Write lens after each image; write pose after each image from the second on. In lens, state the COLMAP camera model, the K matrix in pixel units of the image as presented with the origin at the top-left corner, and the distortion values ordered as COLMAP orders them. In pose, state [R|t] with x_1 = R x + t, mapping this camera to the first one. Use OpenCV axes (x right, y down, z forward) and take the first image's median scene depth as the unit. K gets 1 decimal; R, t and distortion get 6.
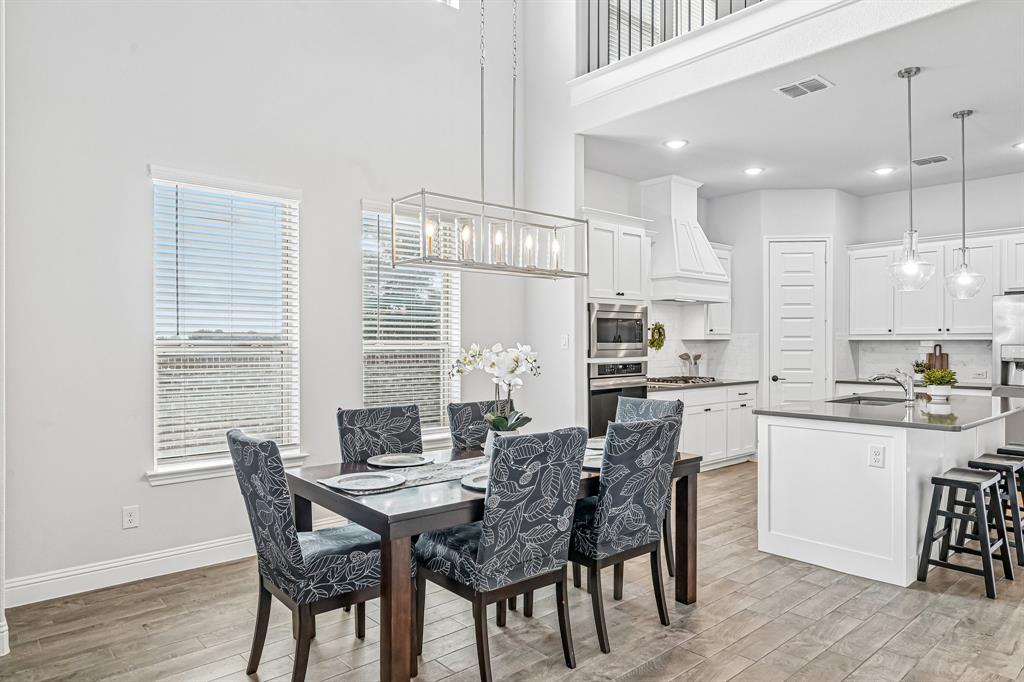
lens RADIAL K [[632.1, 0, 535.0], [0, 632.1, 346.4], [0, 0, 1]] dist [0.002850, 0.004874]
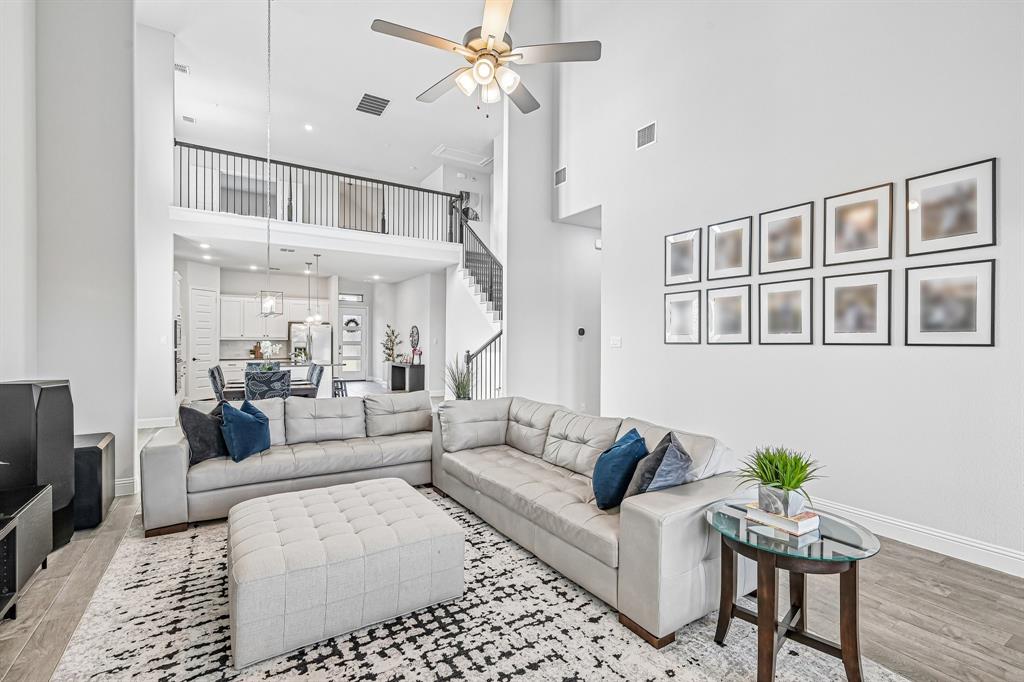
lens RADIAL K [[457.8, 0, 511.4], [0, 457.8, 341.8], [0, 0, 1]] dist [-0.001185, -0.000006]
pose [[0.170045, -0.001830, 0.985435, -0.915749], [0.000583, 0.999998, 0.001756, -0.005275], [-0.985436, 0.000276, 0.170046, -0.215723]]
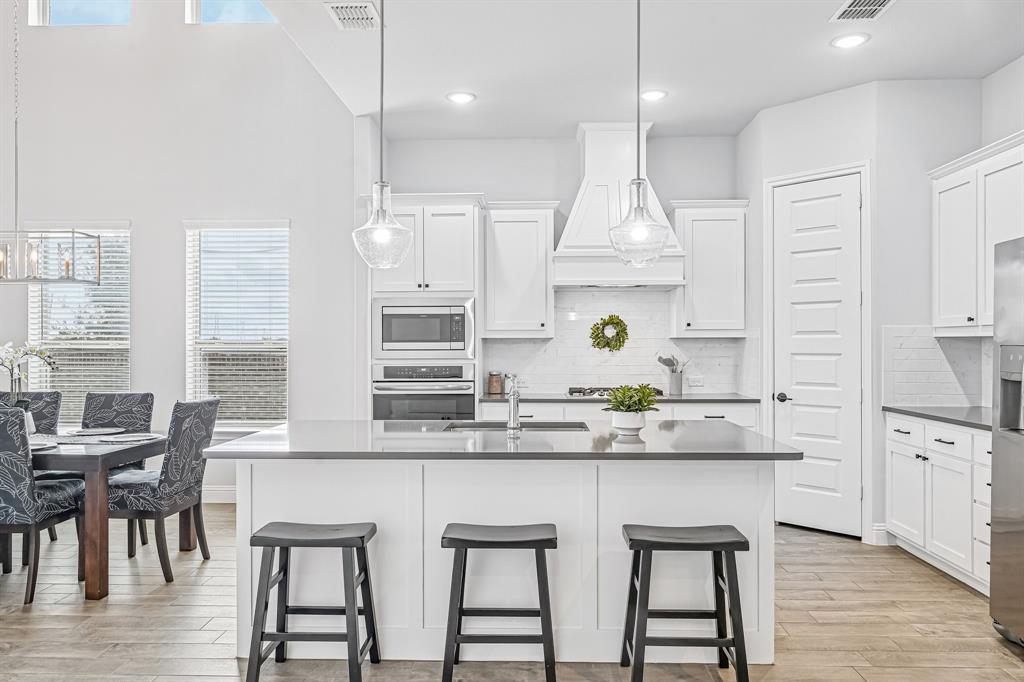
lens RADIAL K [[735.4, 0, 526.8], [0, 735.4, 336.9], [0, 0, 1]] dist [-0.009887, 0.004750]
pose [[0.729317, -0.005394, -0.684155, 0.766437], [-0.003695, 0.999923, -0.011822, -0.001193], [0.684166, 0.011150, 0.729241, 0.303798]]
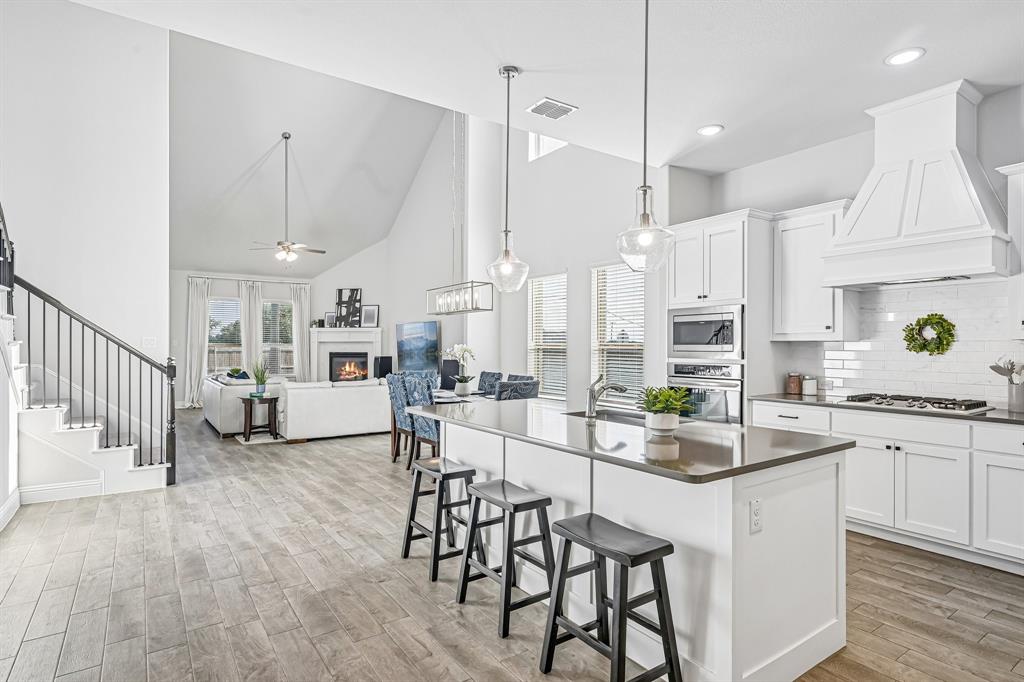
lens RADIAL K [[538.4, 0, 520.6], [0, 538.4, 338.4], [0, 0, 1]] dist [0.008934, 0.001162]
pose [[-0.118676, -0.011453, -0.992867, 0.861769], [-0.006268, 0.999922, -0.010785, -0.003721], [0.992913, 0.004943, -0.118738, 0.674013]]
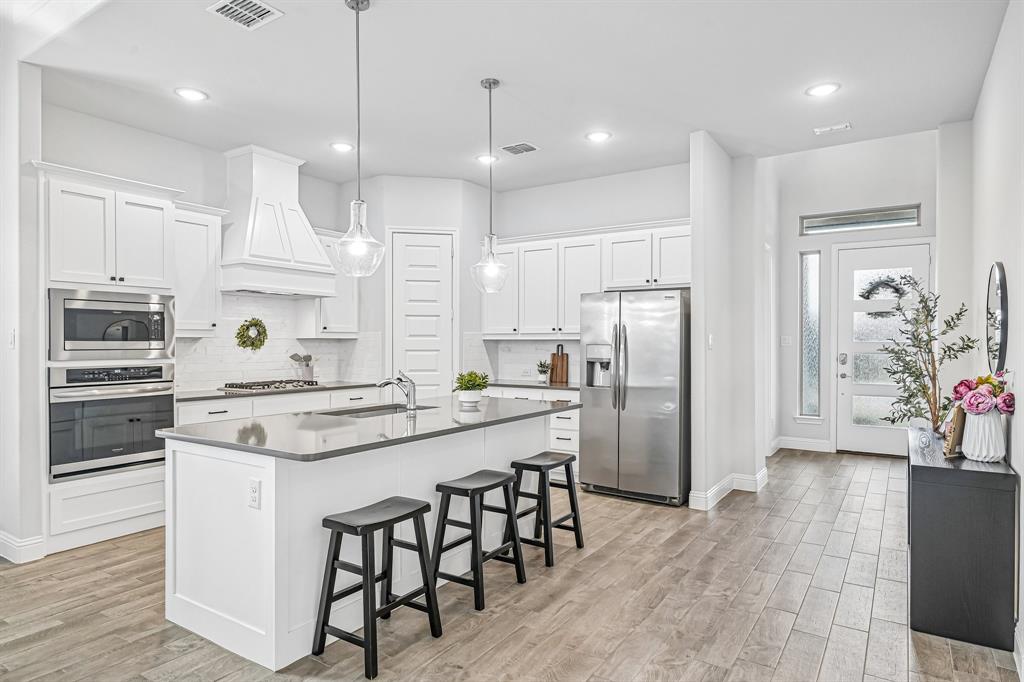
lens RADIAL K [[587.7, 0, 509.3], [0, 587.7, 345.6], [0, 0, 1]] dist [0.004198, 0.003186]
pose [[0.970087, 0.001822, 0.242751, 0.357675], [-0.001567, 0.999998, -0.001243, 0.000257], [-0.242753, 0.000825, 0.970088, 0.140334]]
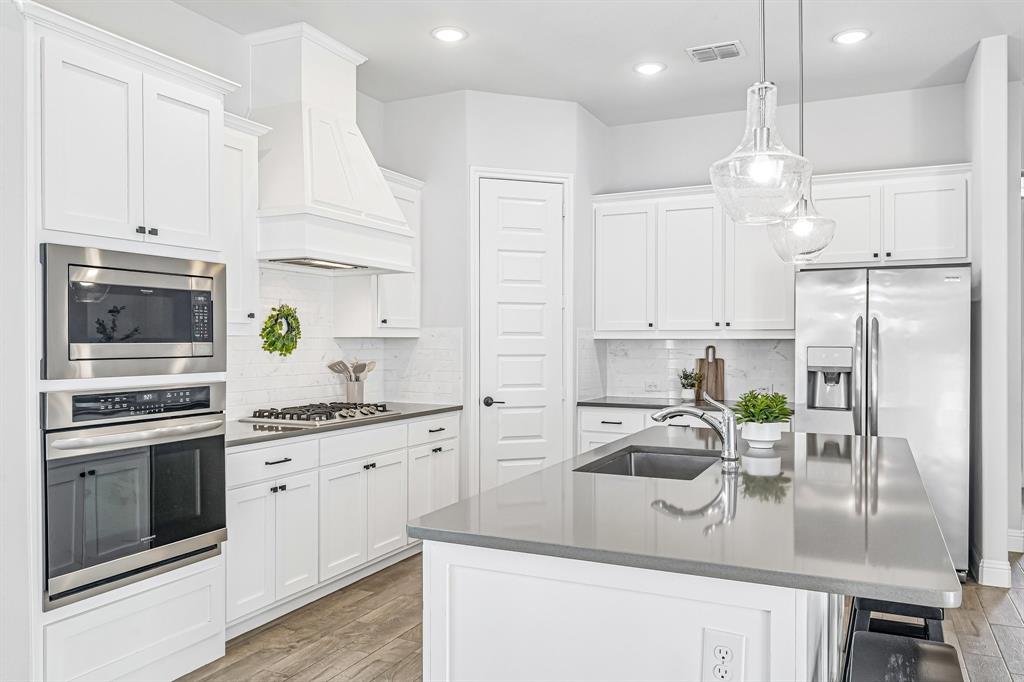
lens RADIAL K [[735.4, 0, 517.7], [0, 735.4, 346.9], [0, 0, 1]] dist [-0.009887, 0.004750]
pose [[0.926268, -0.000459, 0.376865, 0.150326], [0.000536, 1.000000, -0.000098, -0.001944], [-0.376865, 0.000293, 0.926268, 0.360854]]
